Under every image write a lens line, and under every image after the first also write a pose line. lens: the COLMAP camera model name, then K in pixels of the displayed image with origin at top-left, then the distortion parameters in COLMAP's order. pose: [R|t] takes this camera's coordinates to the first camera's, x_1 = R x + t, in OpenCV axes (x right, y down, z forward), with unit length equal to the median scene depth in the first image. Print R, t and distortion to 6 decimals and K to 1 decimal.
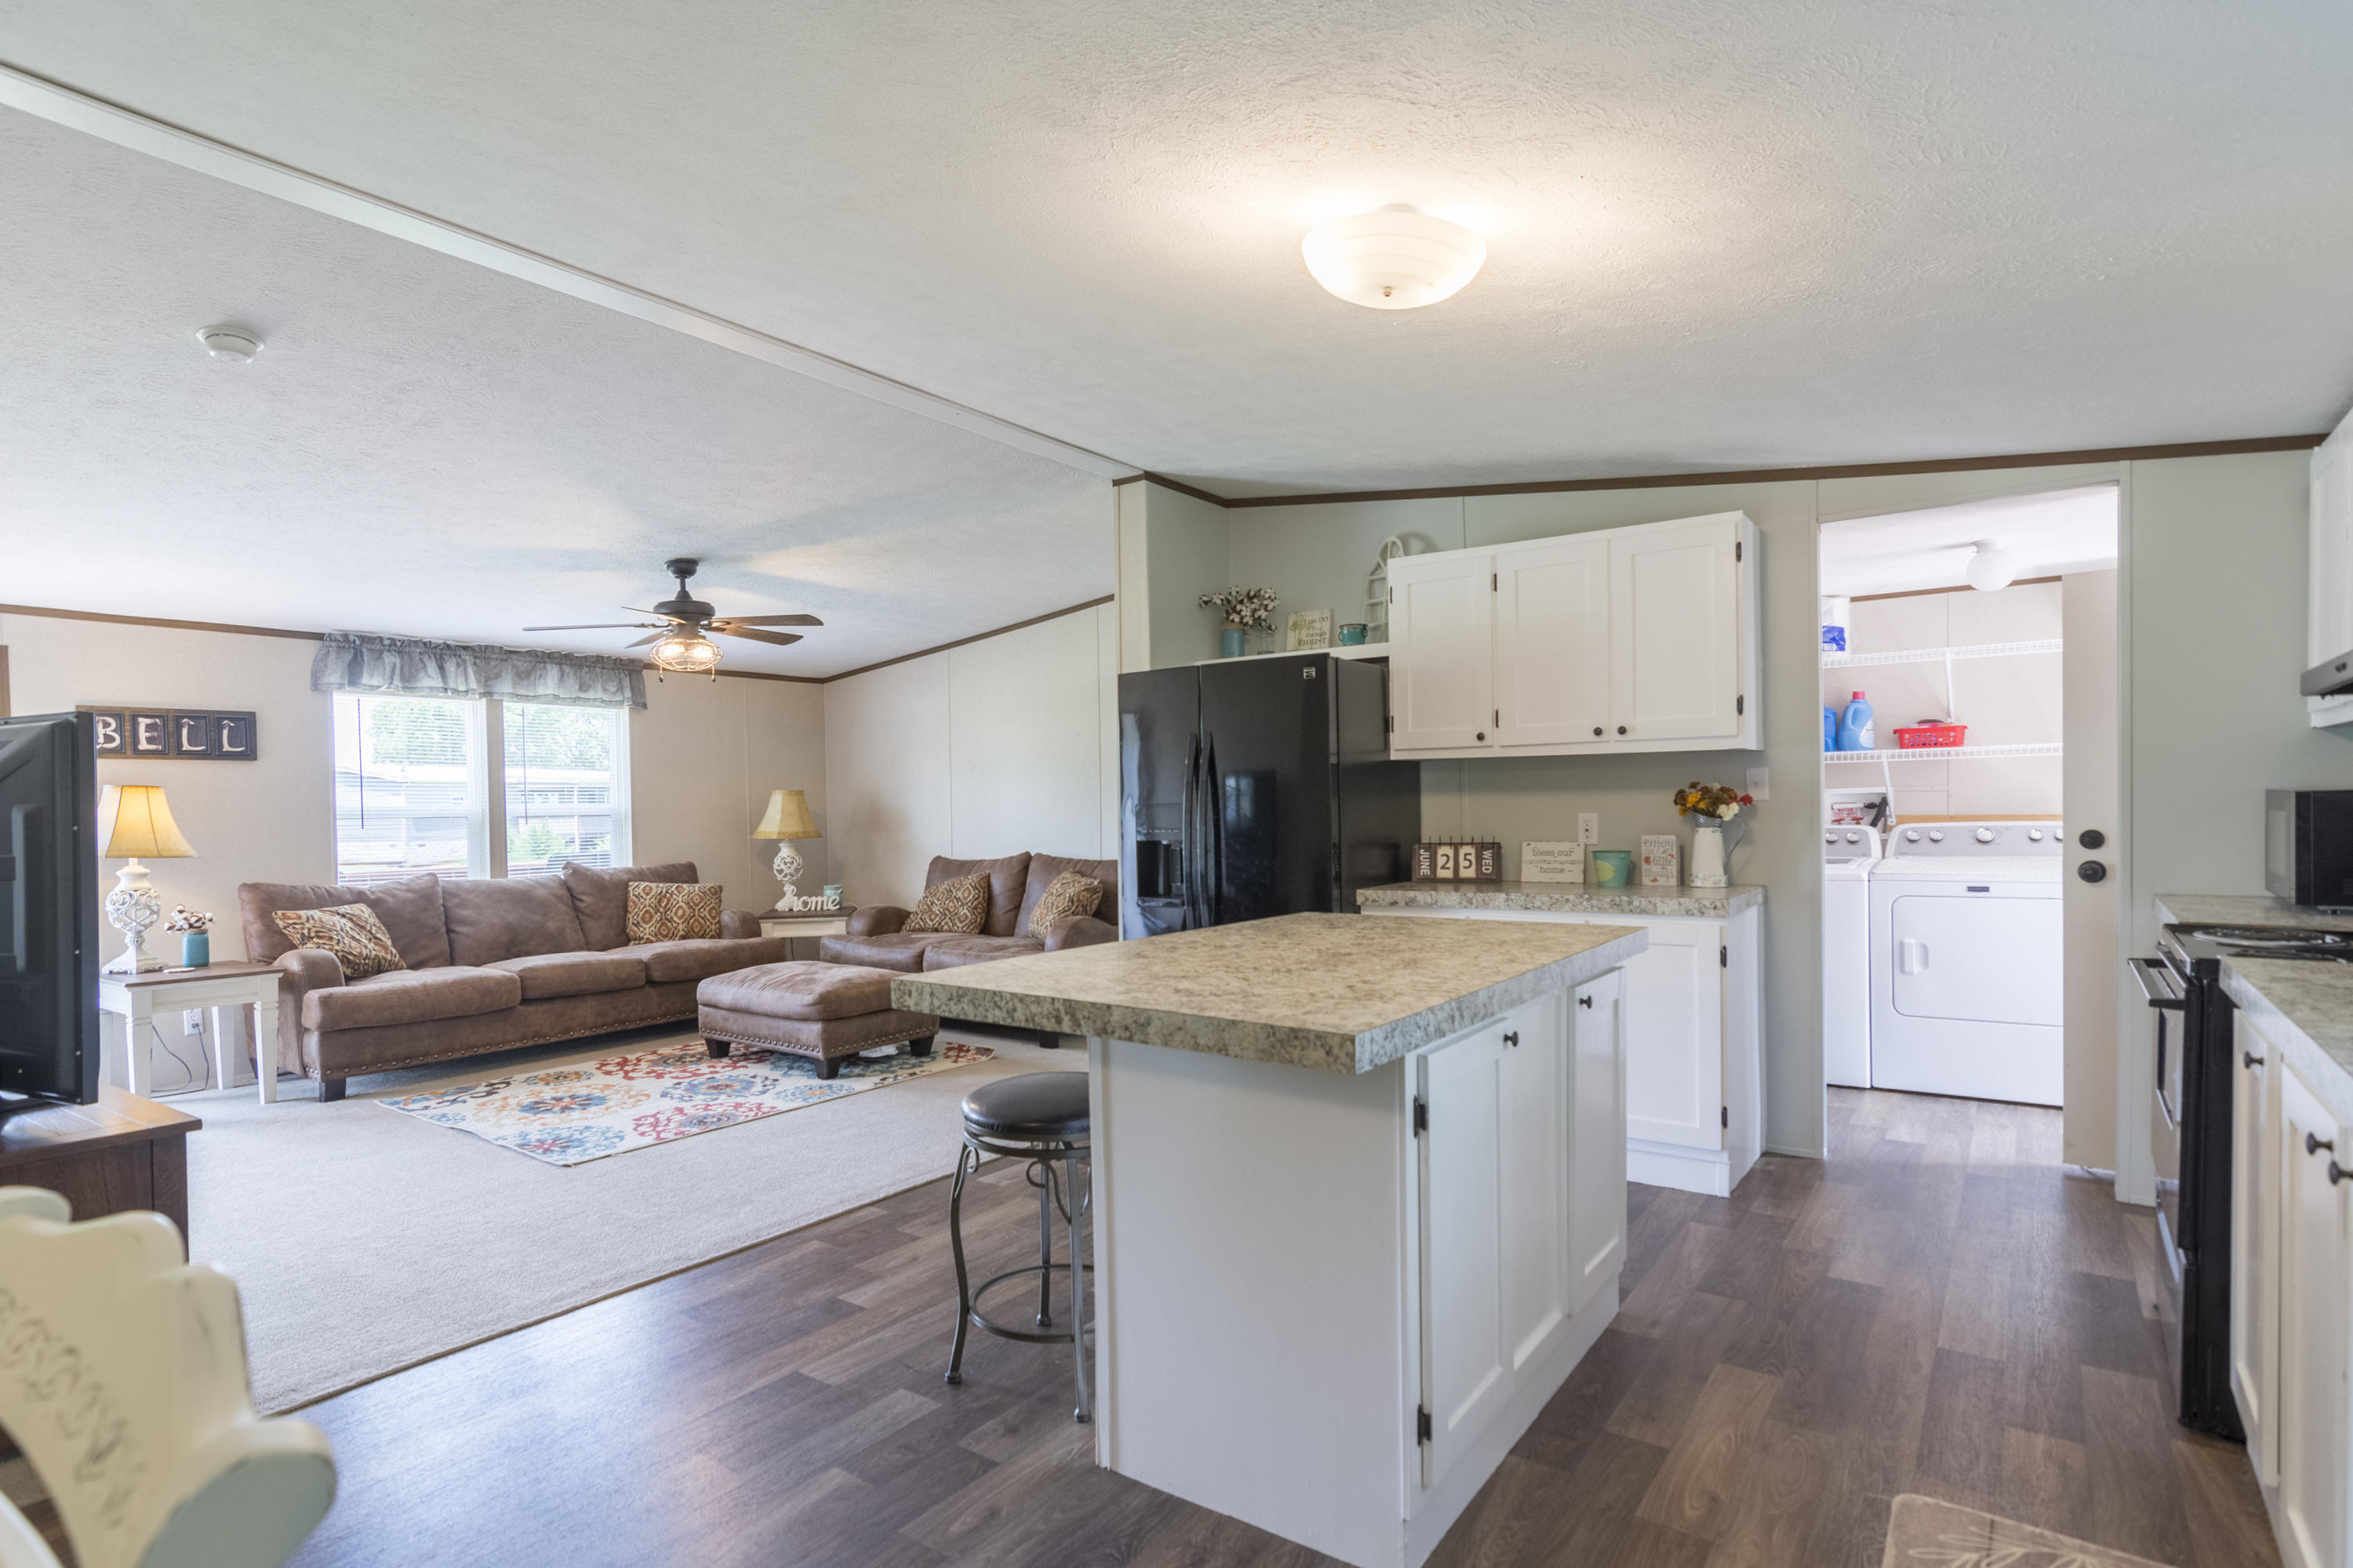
lens RADIAL K [[1205.6, 0, 1116.7], [0, 1205.6, 825.6], [0, 0, 1]] dist [0.000485, 0.001347]
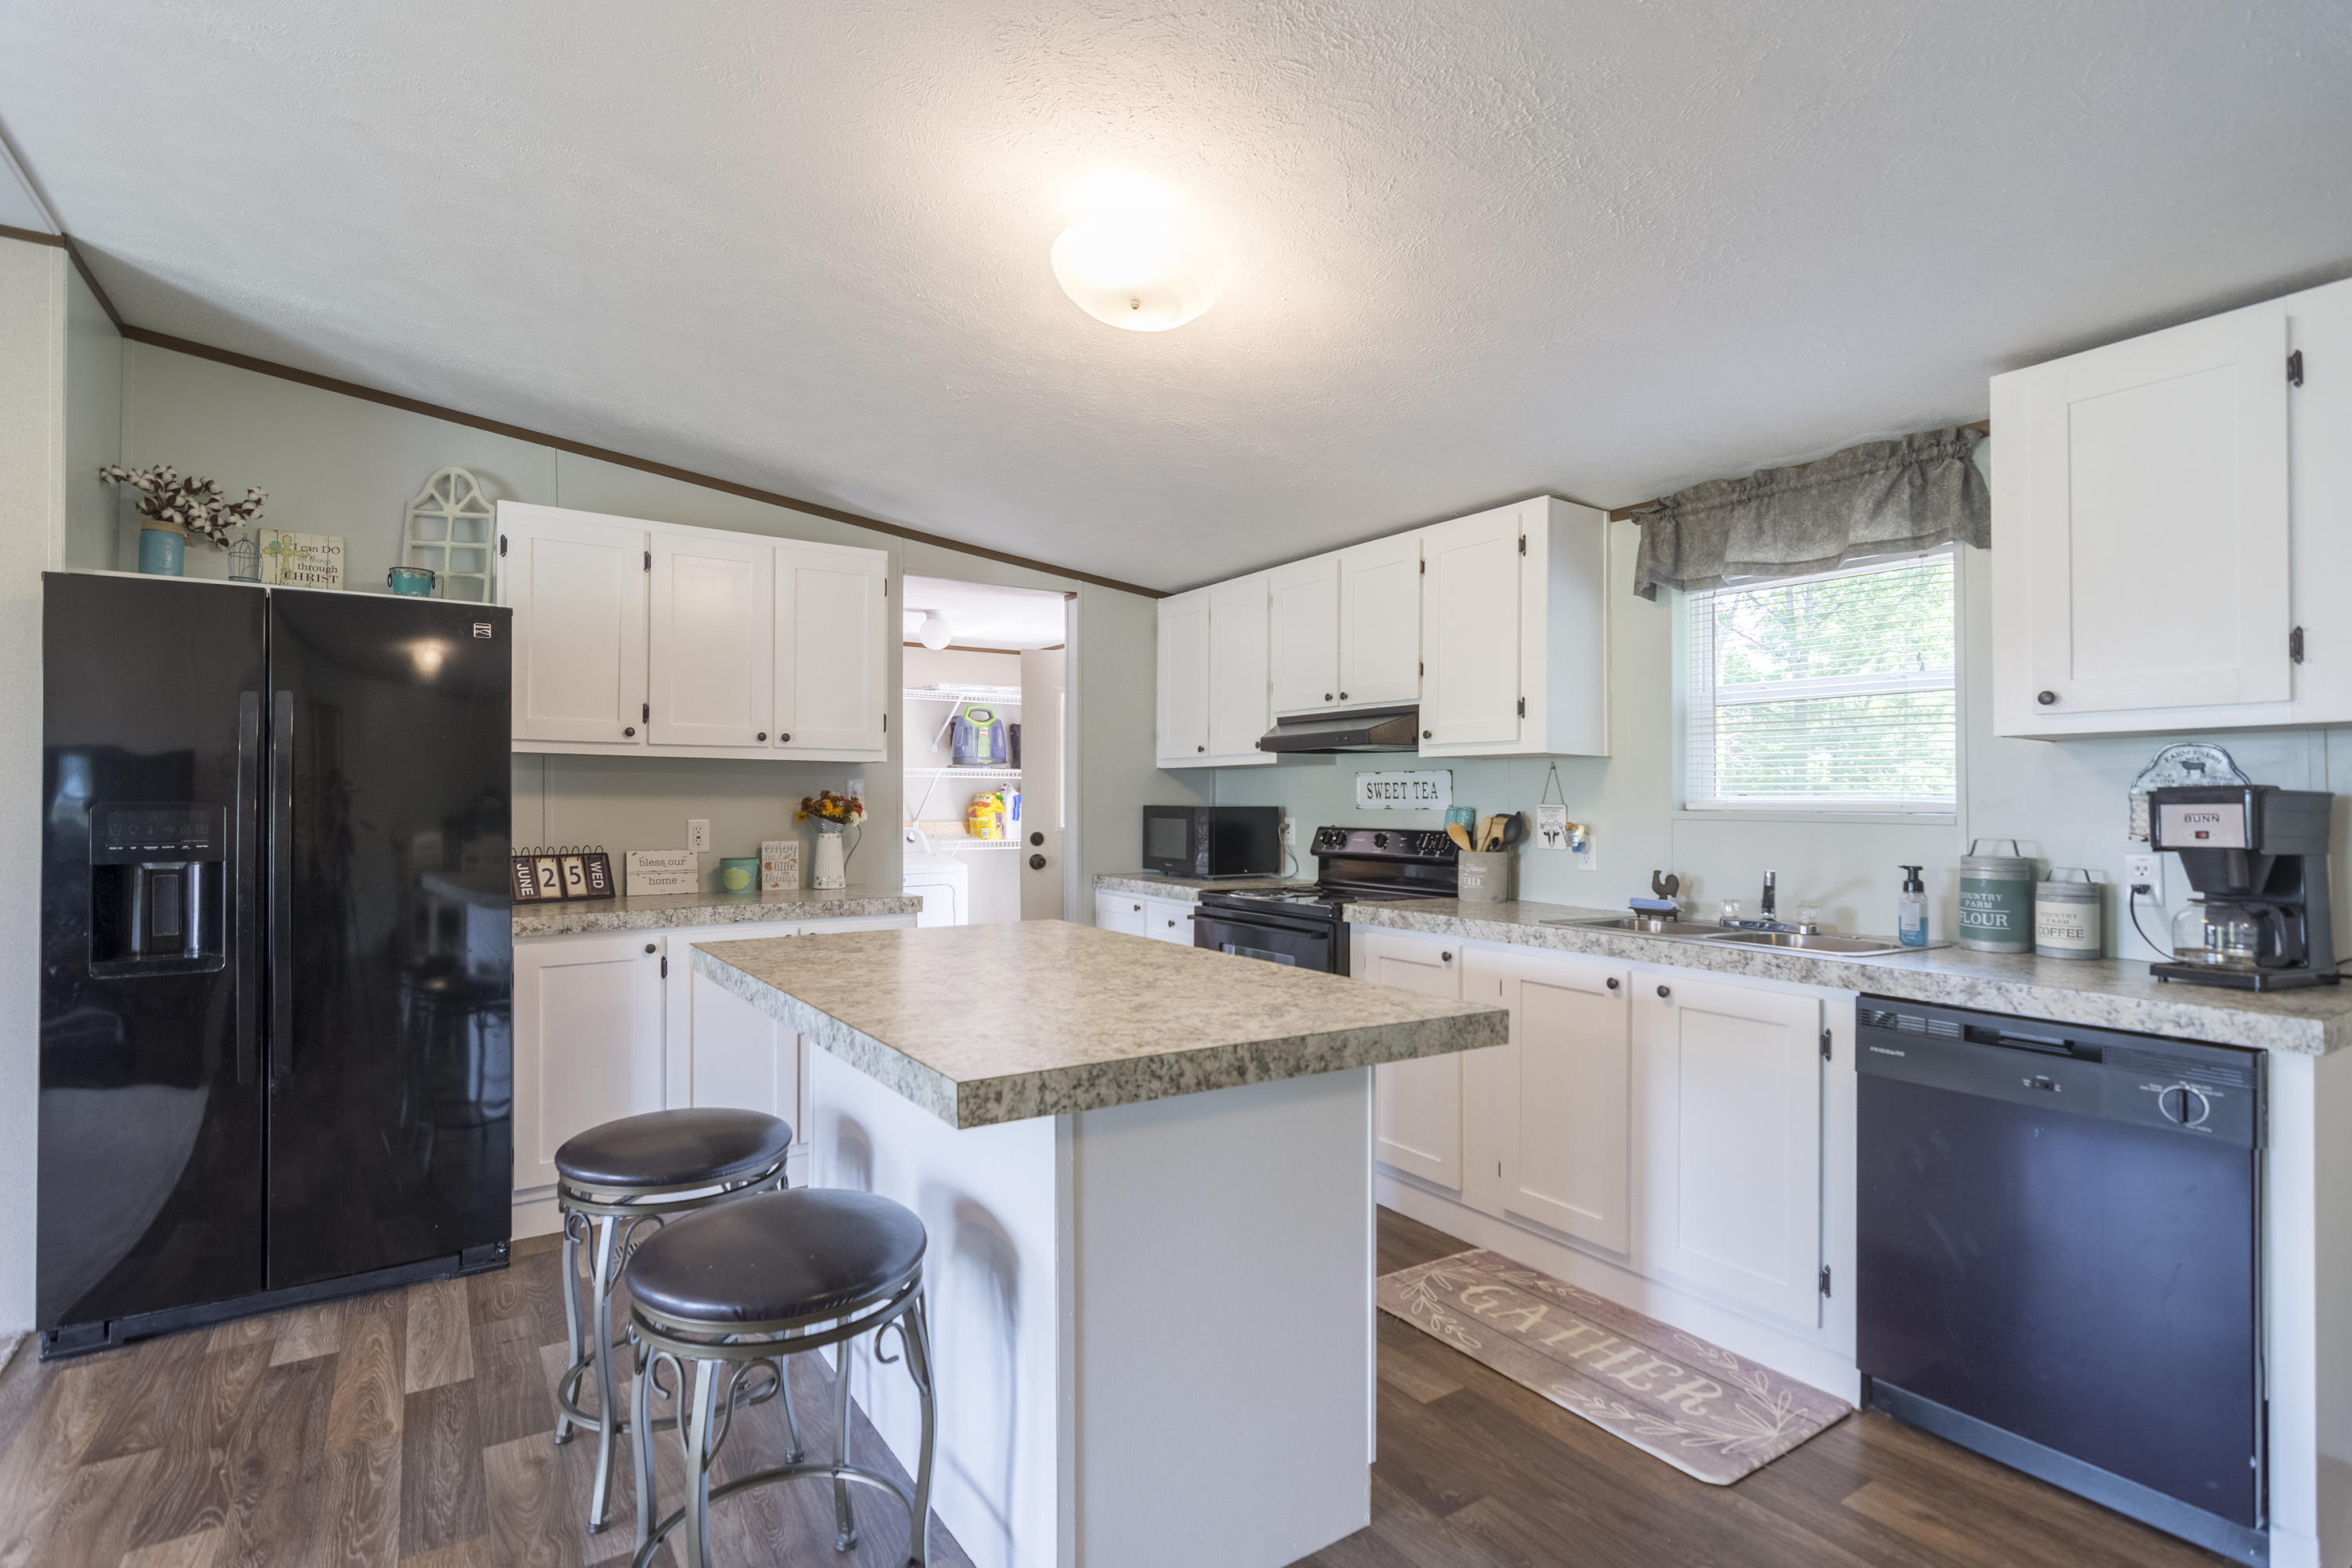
lens RADIAL K [[1137.0, 0, 1196.7], [0, 1137.0, 784.9], [0, 0, 1]] dist [-0.000772, 0.000146]
pose [[0.330323, 0.031635, 0.943338, -0.289497], [0.009222, 0.999282, -0.036740, -0.000884], [-0.943823, 0.020835, 0.329795, 0.286340]]
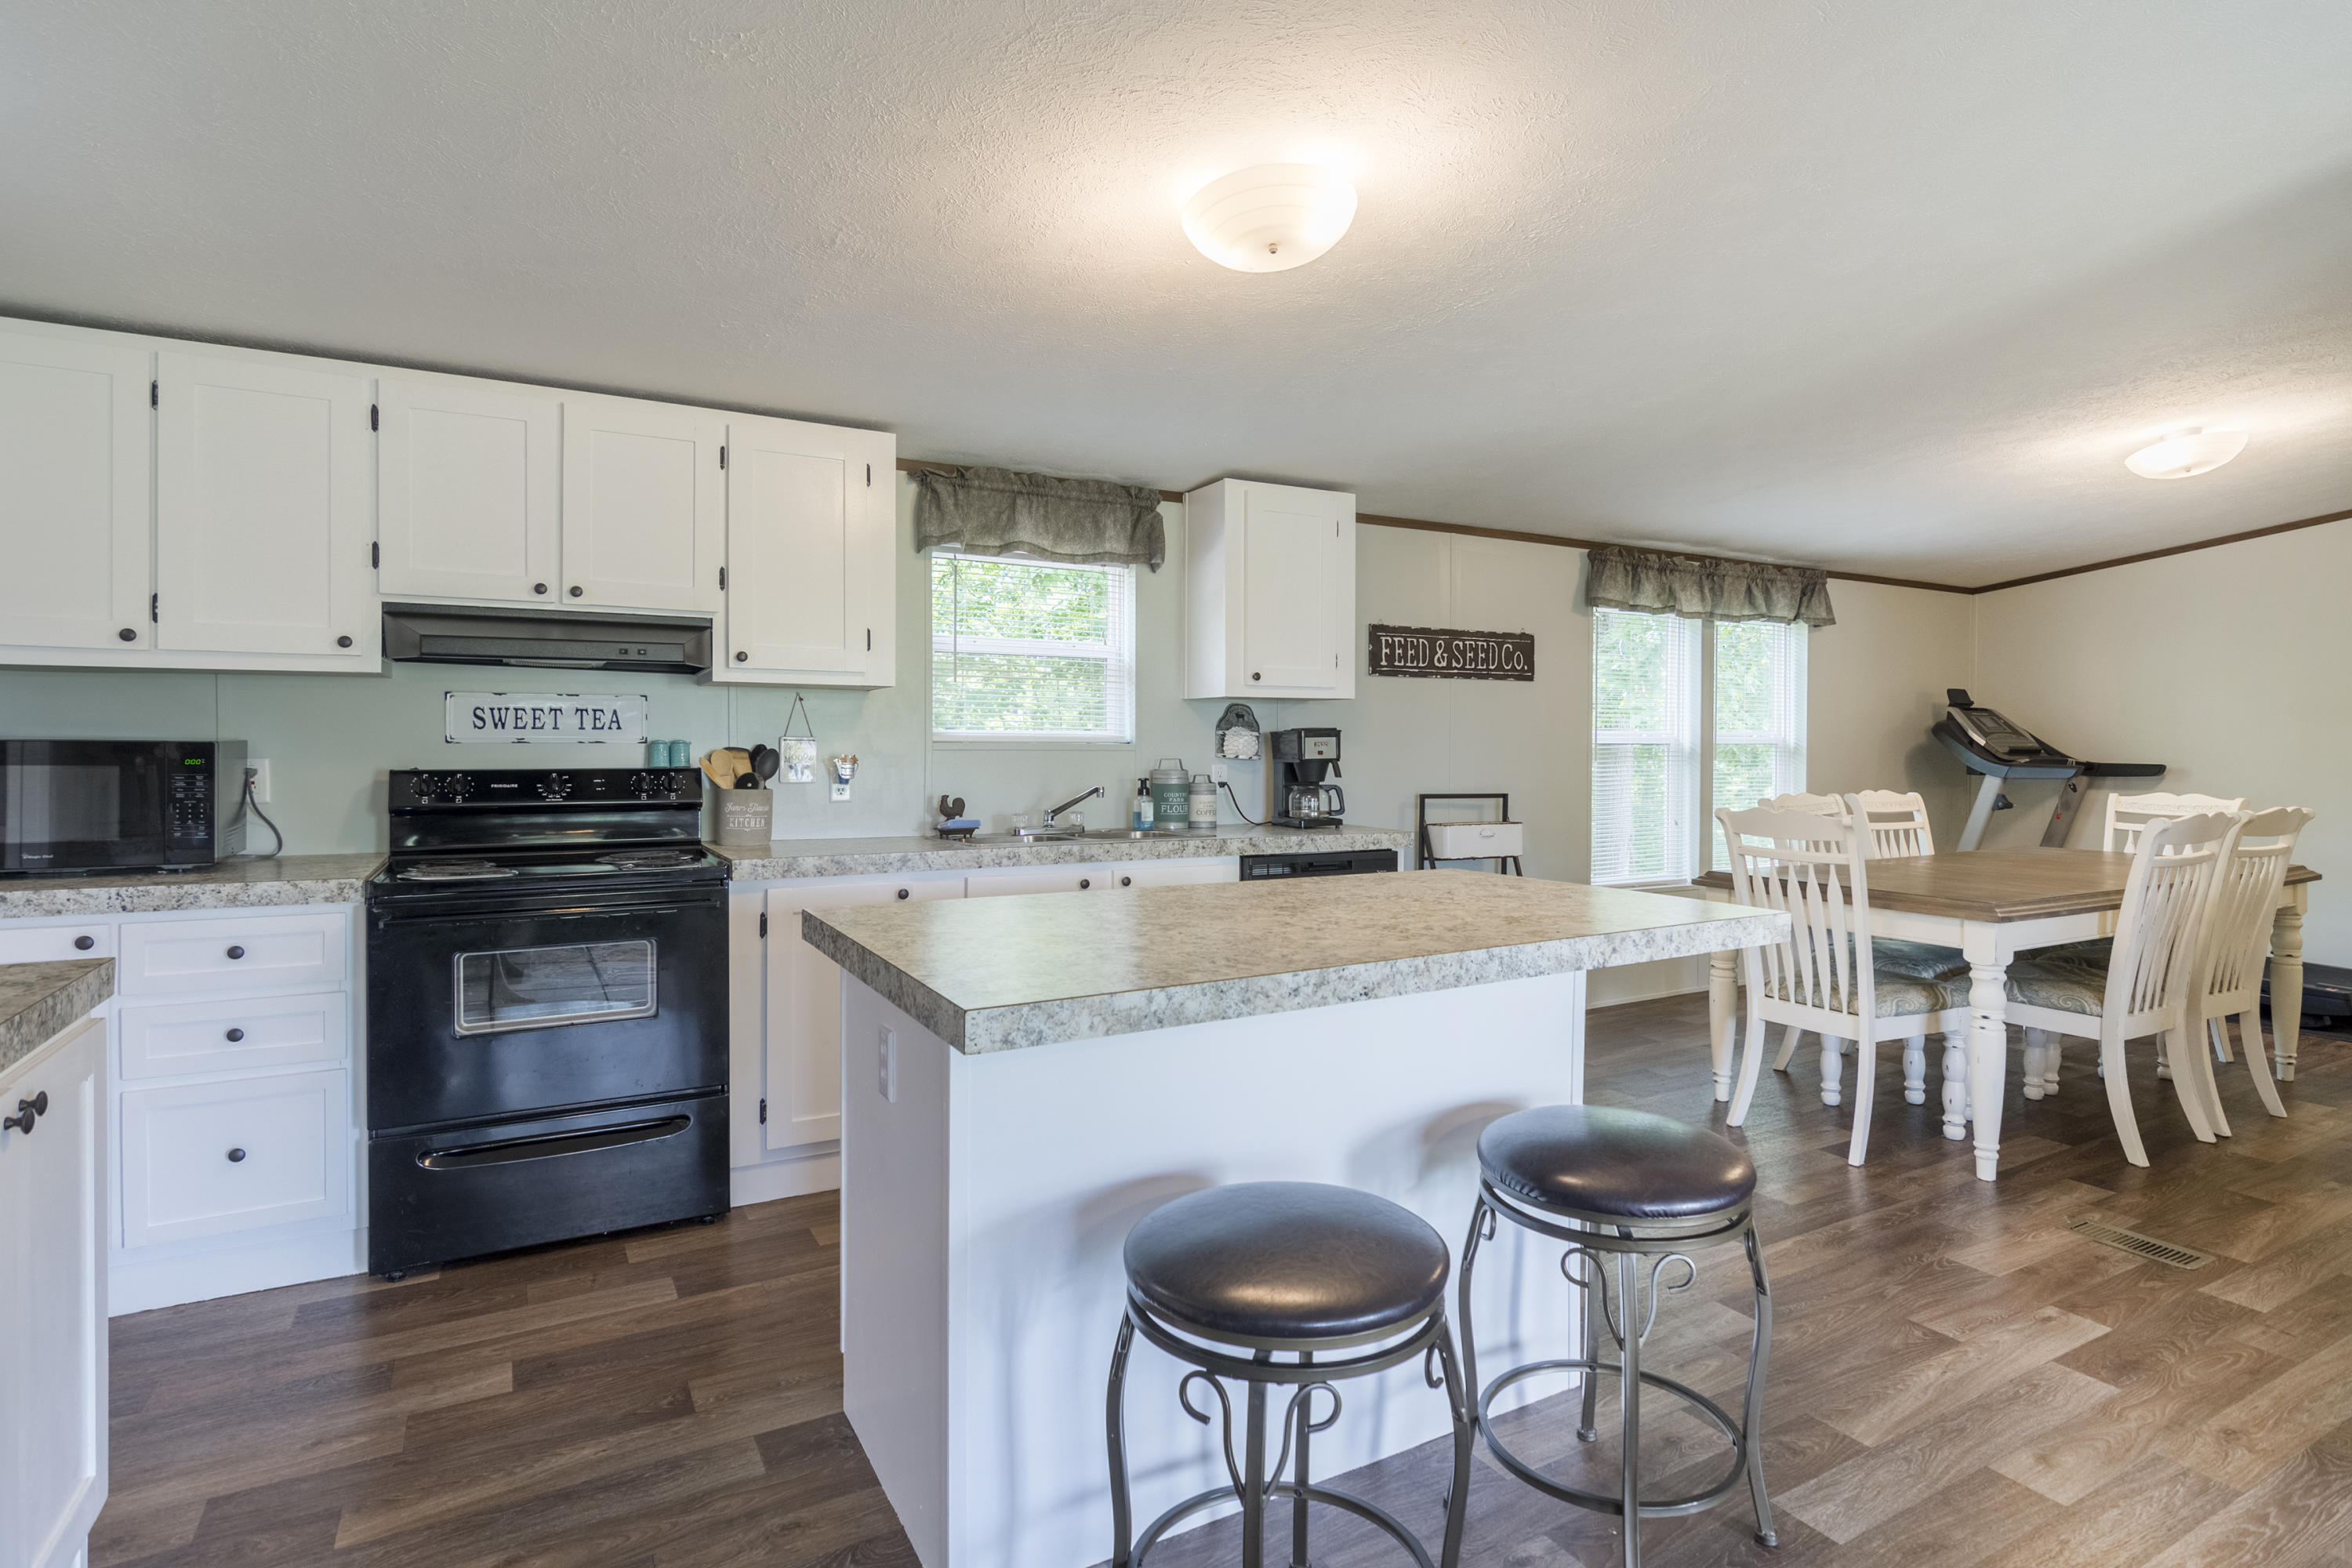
lens RADIAL K [[1196.9, 0, 1189.6], [0, 1196.9, 750.5], [0, 0, 1]] dist [-0.002192, 0.000219]
pose [[-0.912448, 0.007438, 0.409124, -0.053840], [0.018257, 0.999579, 0.022546, -0.016750], [-0.408784, 0.028041, -0.912200, 0.884634]]
